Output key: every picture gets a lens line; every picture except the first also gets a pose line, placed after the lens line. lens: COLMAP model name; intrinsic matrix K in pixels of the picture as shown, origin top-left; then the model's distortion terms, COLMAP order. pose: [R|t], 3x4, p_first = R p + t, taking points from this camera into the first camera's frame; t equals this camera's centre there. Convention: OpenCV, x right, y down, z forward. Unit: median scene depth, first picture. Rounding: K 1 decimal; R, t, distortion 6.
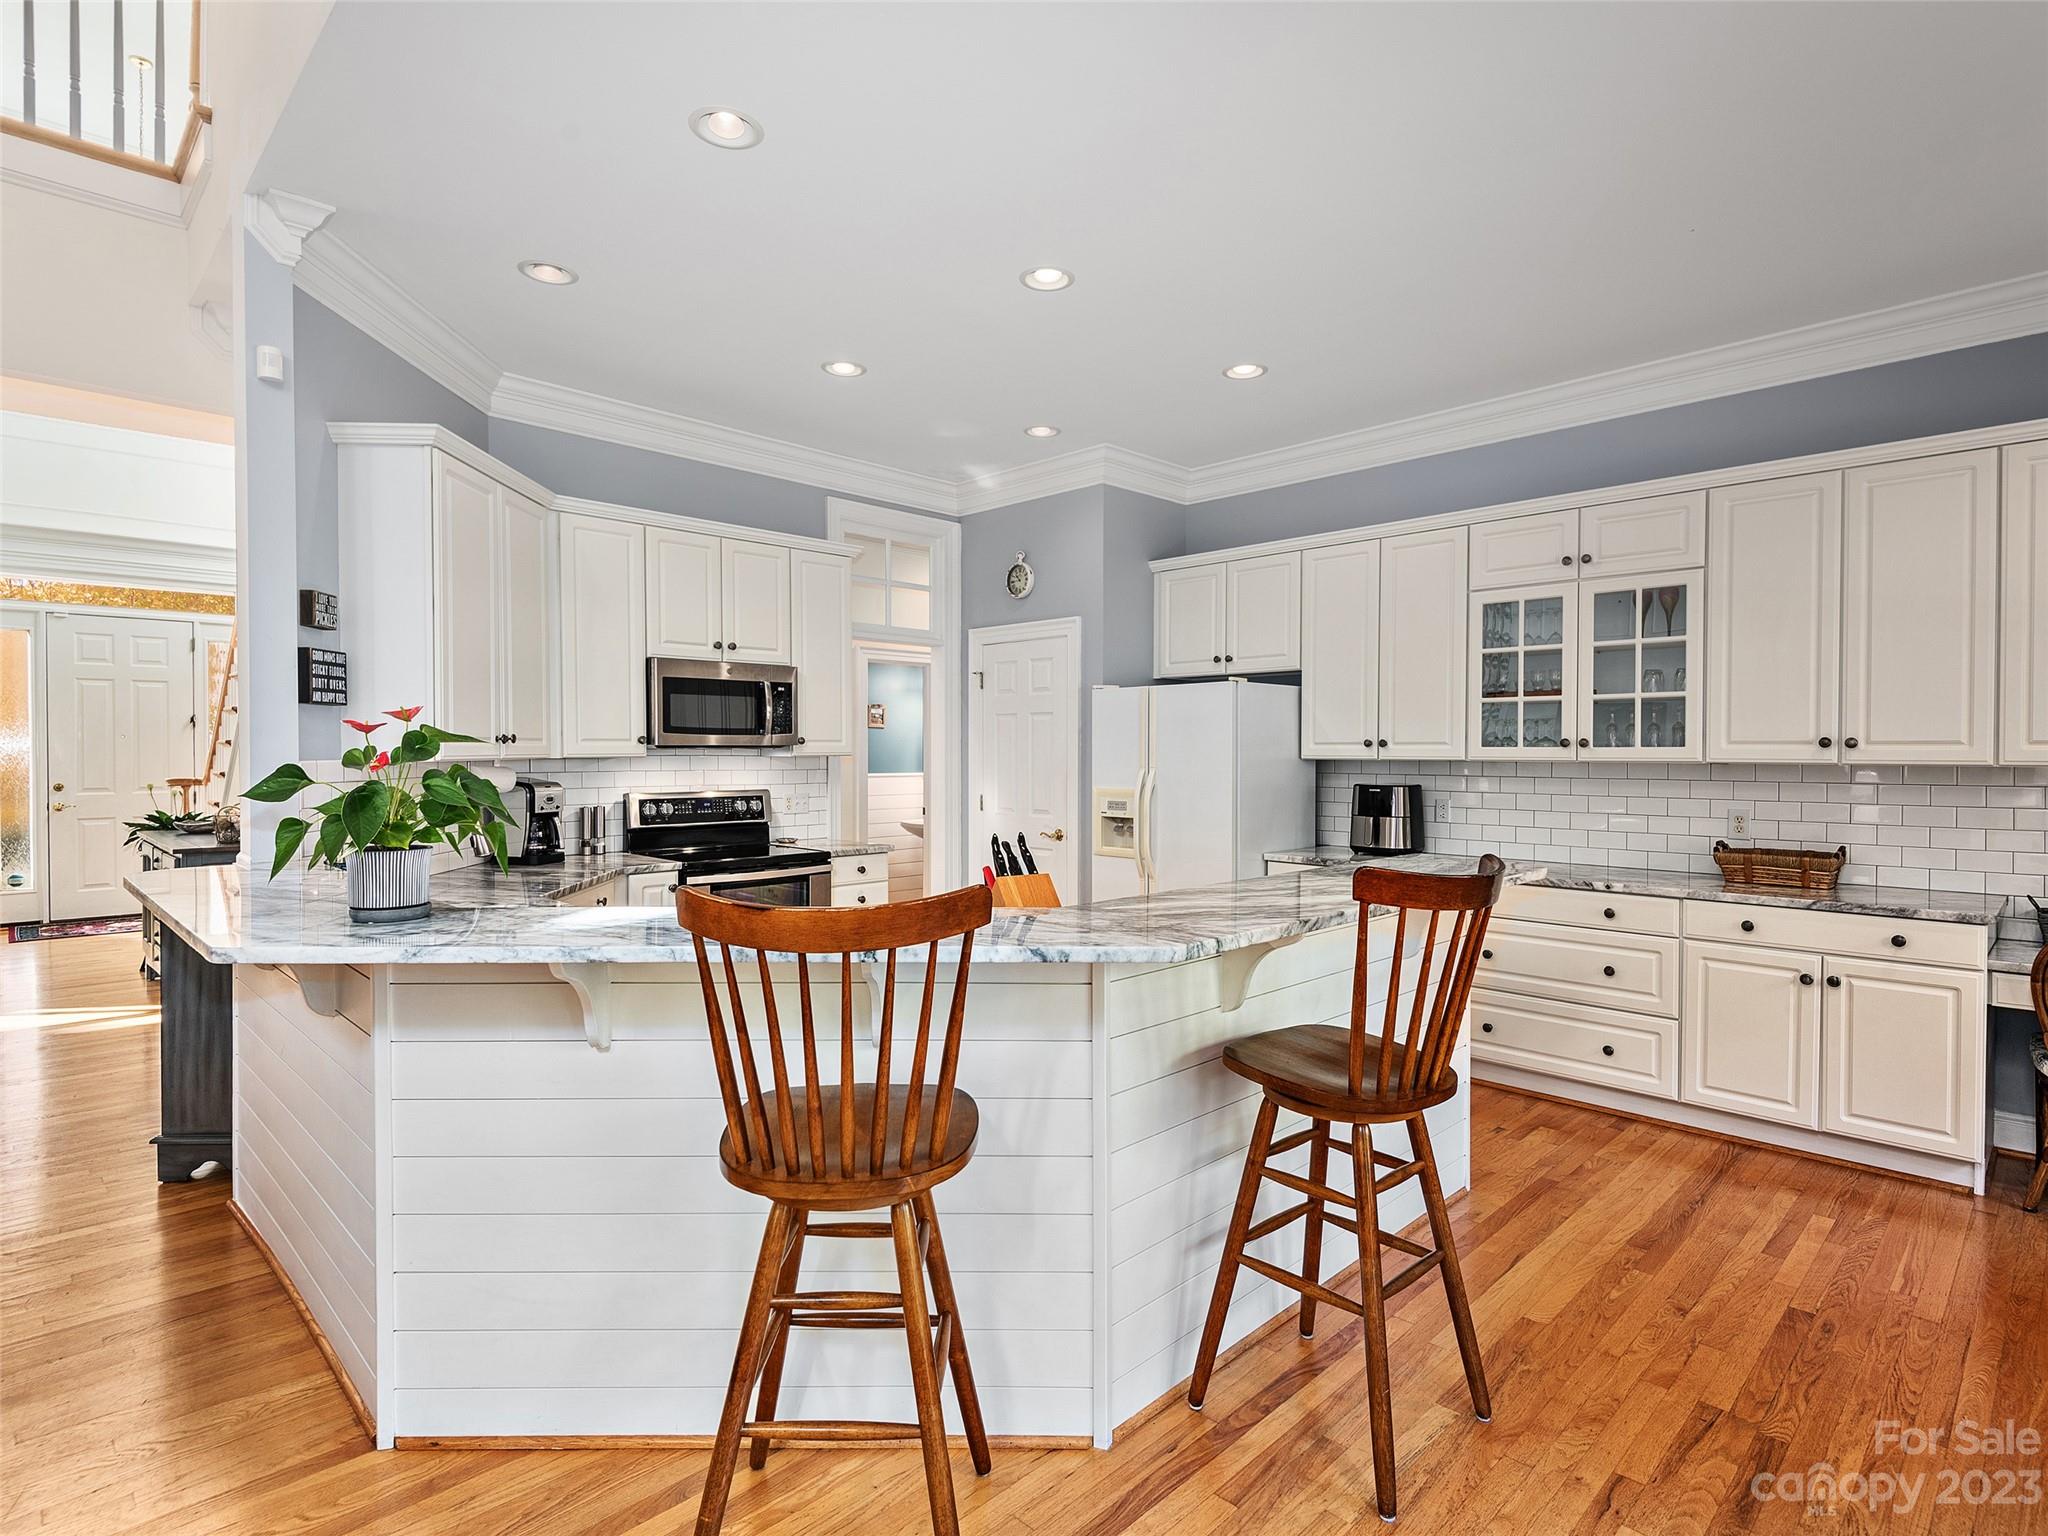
lens RADIAL K [[1062.6, 0, 1032.6], [0, 1062.6, 763.7], [0, 0, 1]] dist [0.022011, -0.015083]
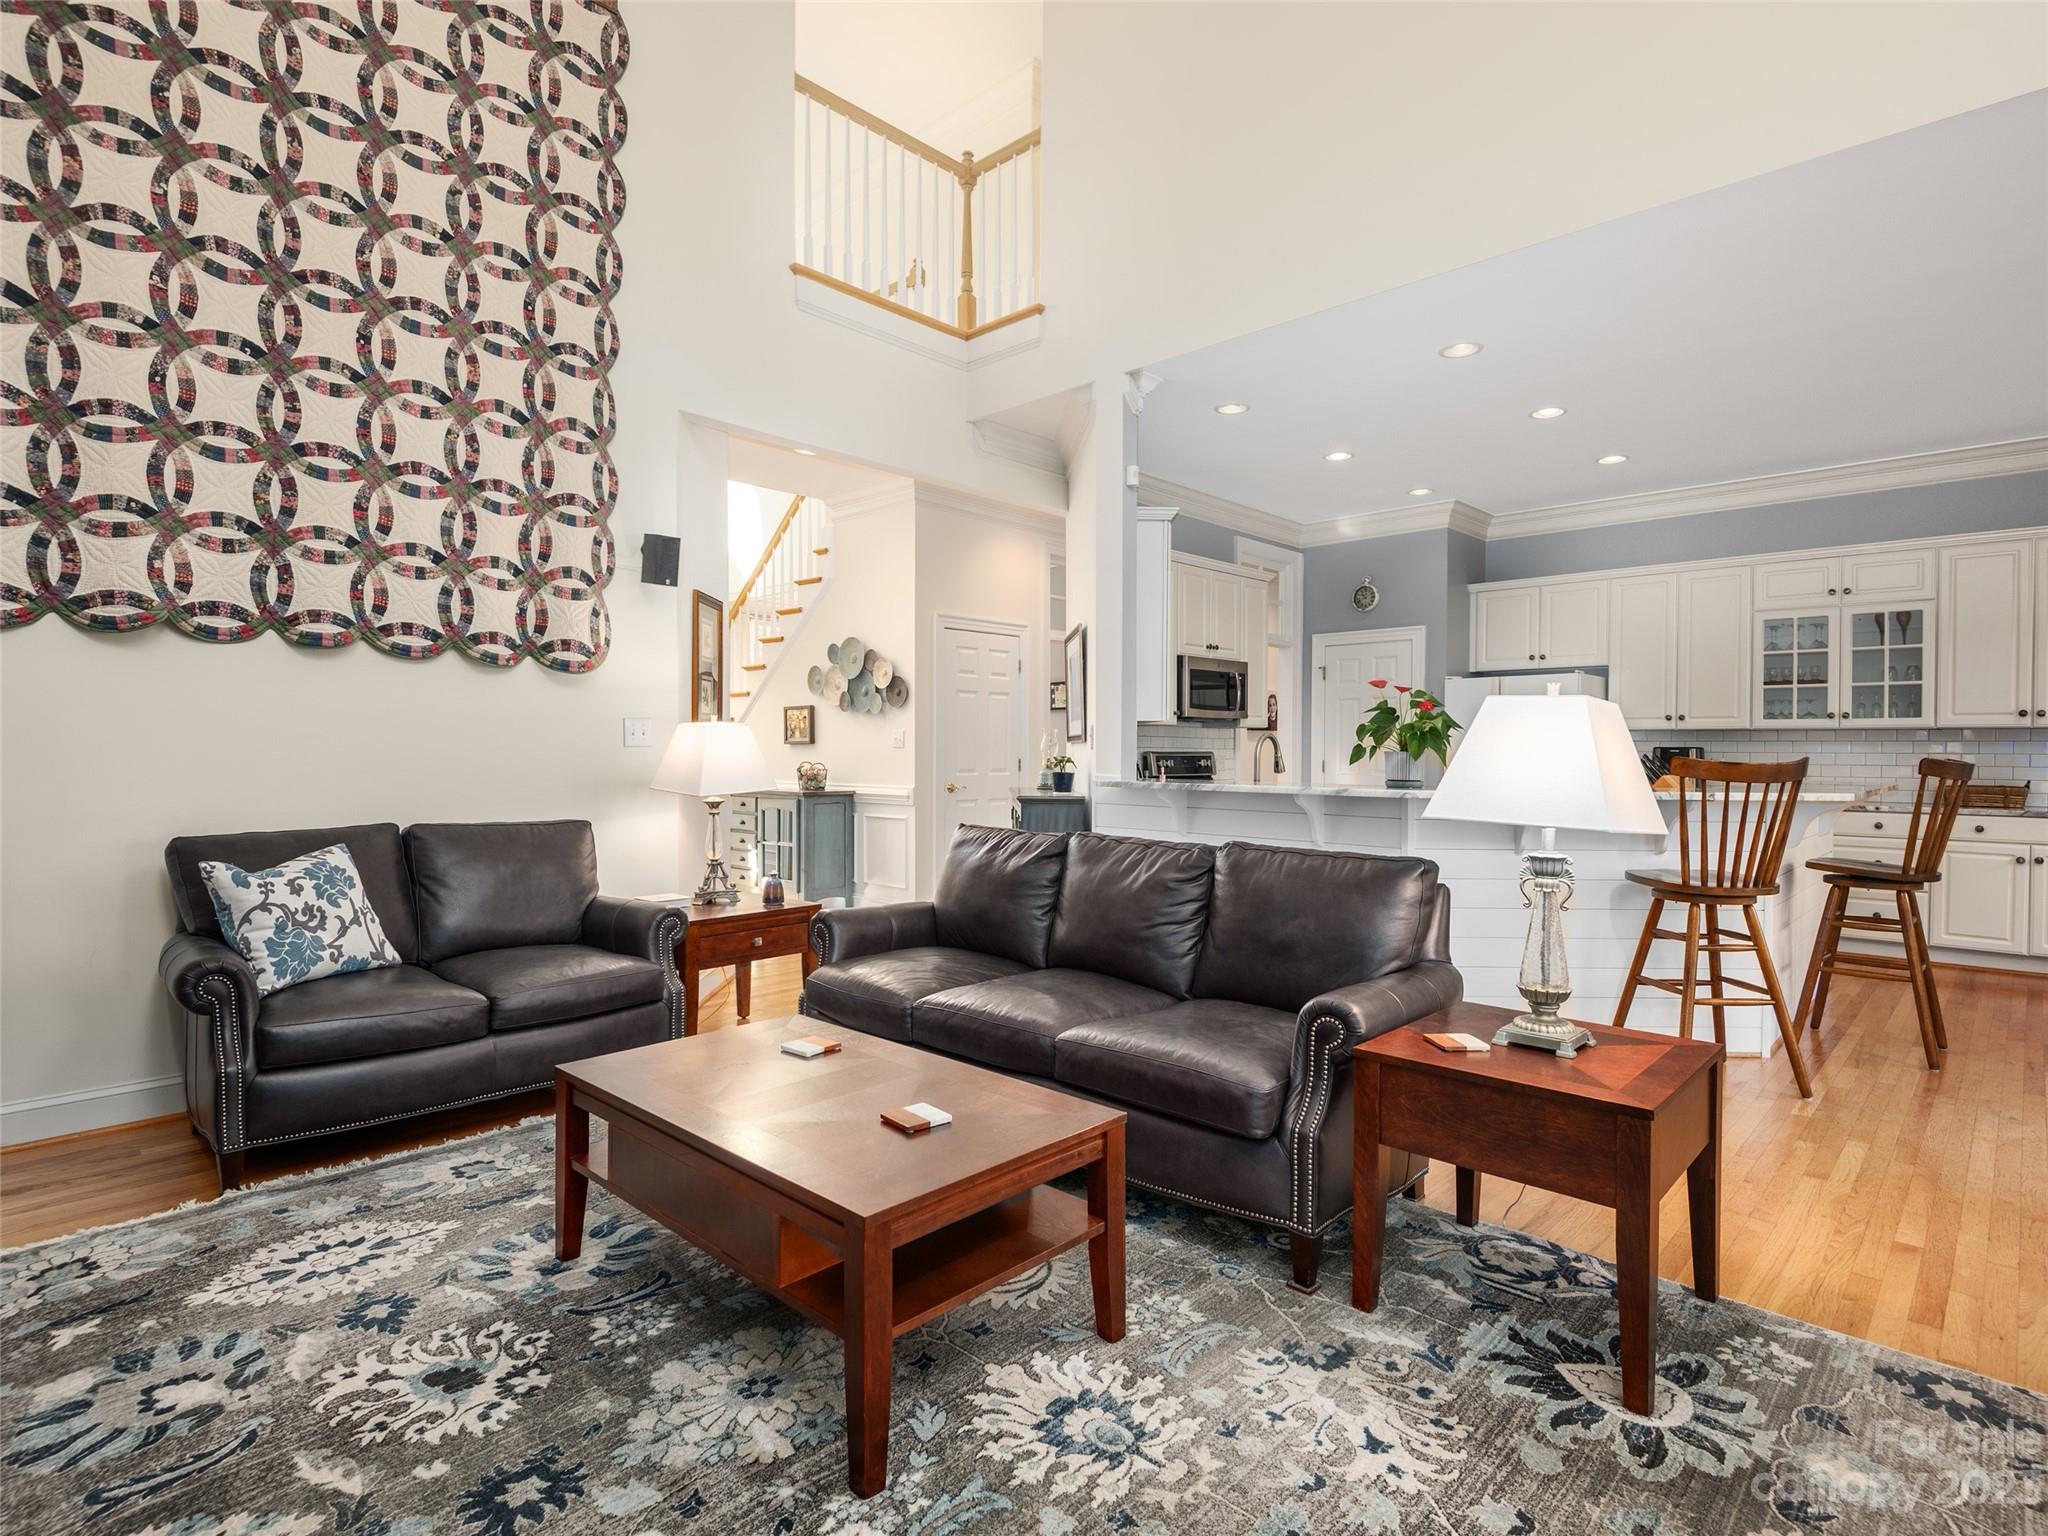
lens RADIAL K [[1062.6, 0, 1033.7], [0, 1062.6, 764.5], [0, 0, 1]] dist [0.022011, -0.015083]
pose [[0.999534, 0.002441, 0.030442, -0.687271], [-0.002484, 0.999996, 0.001366, 0.051730], [-0.030438, -0.001441, 0.999536, -0.474533]]
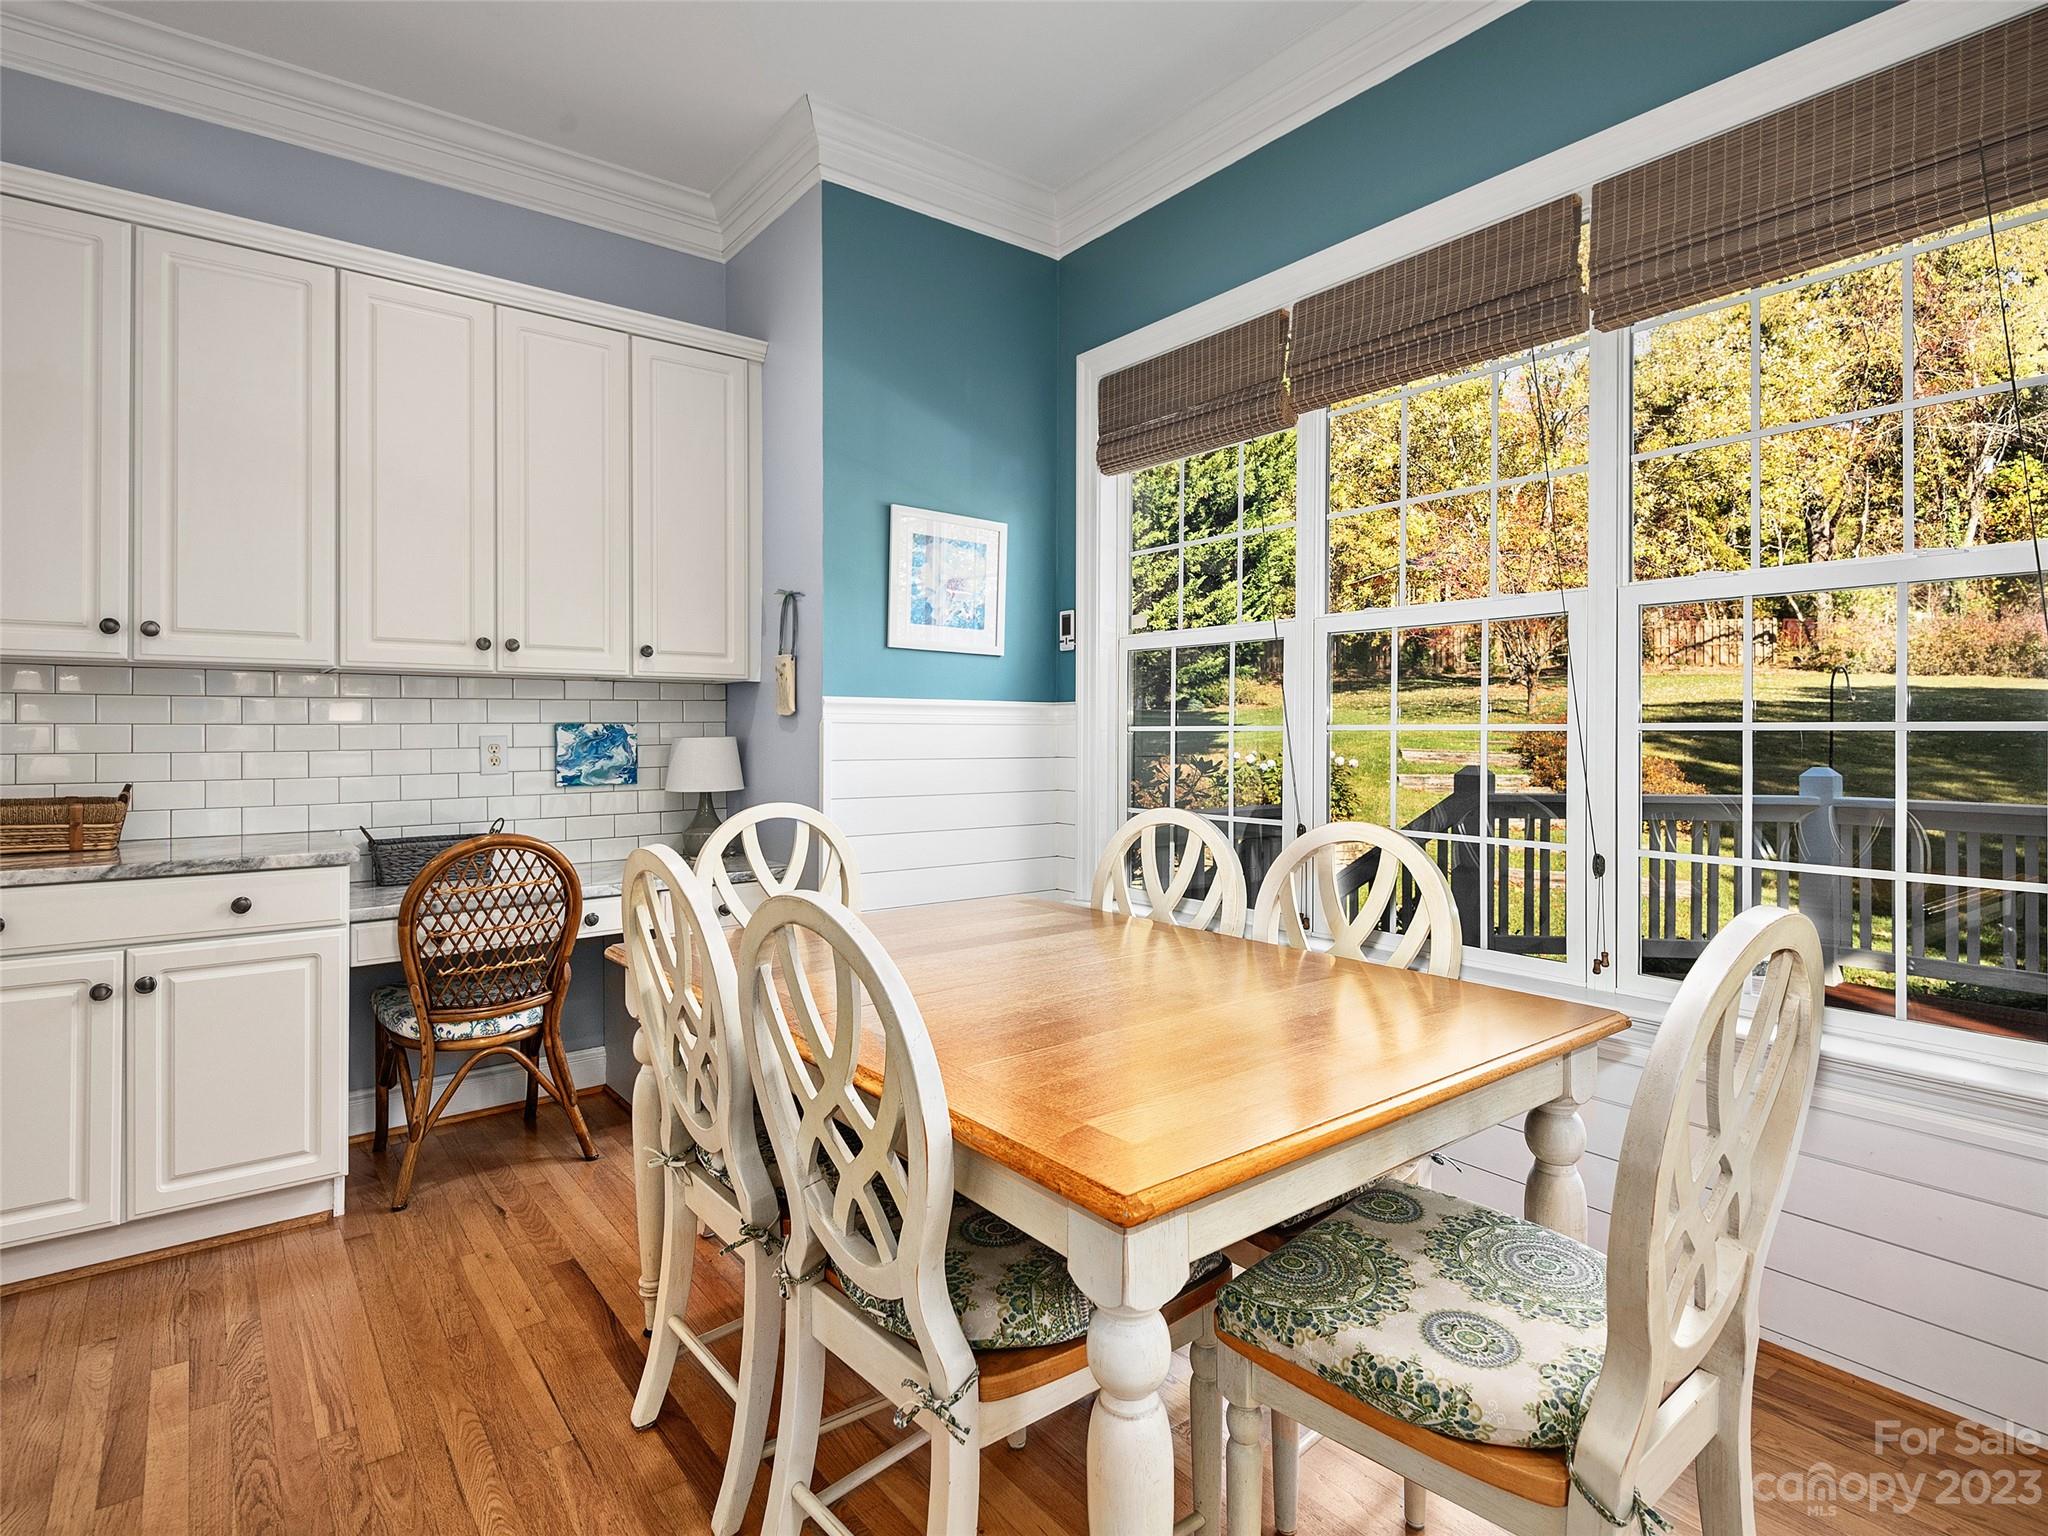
lens RADIAL K [[1062.6, 0, 1017.8], [0, 1062.6, 728.3], [0, 0, 1]] dist [0.022011, -0.015083]
pose [[0.125354, 0.000174, 0.992112, 0.142762], [0.009088, 0.999958, -0.001323, 0.044959], [-0.992070, 0.009182, 0.125347, 0.332378]]
